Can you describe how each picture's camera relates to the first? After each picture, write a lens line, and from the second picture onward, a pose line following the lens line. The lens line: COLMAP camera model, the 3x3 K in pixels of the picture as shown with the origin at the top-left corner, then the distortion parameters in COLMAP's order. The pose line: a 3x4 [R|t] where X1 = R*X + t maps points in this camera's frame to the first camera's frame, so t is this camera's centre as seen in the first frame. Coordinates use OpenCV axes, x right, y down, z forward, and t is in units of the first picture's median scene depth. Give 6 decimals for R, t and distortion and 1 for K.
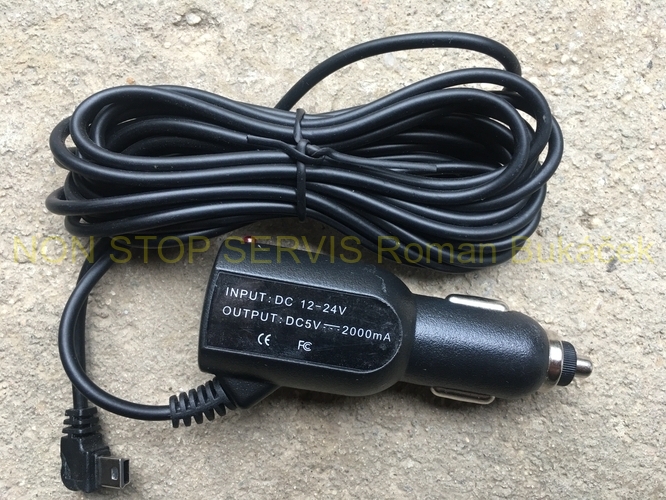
lens RADIAL K [[608.7, 0, 329.2], [0, 608.7, 243.9], [0, 0, 1]] dist [0.052229, -0.142770]
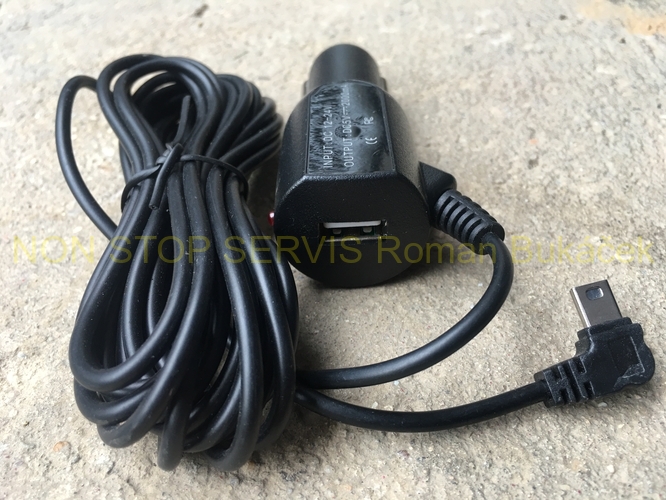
lens RADIAL K [[608.7, 0, 327.5], [0, 608.7, 230.5], [0, 0, 1]] dist [0.052229, -0.142770]
pose [[-0.174014, -0.650829, 0.739014, -0.734364], [0.984735, -0.111930, 0.133300, -0.042714], [-0.004038, 0.750929, 0.660371, 0.398941]]
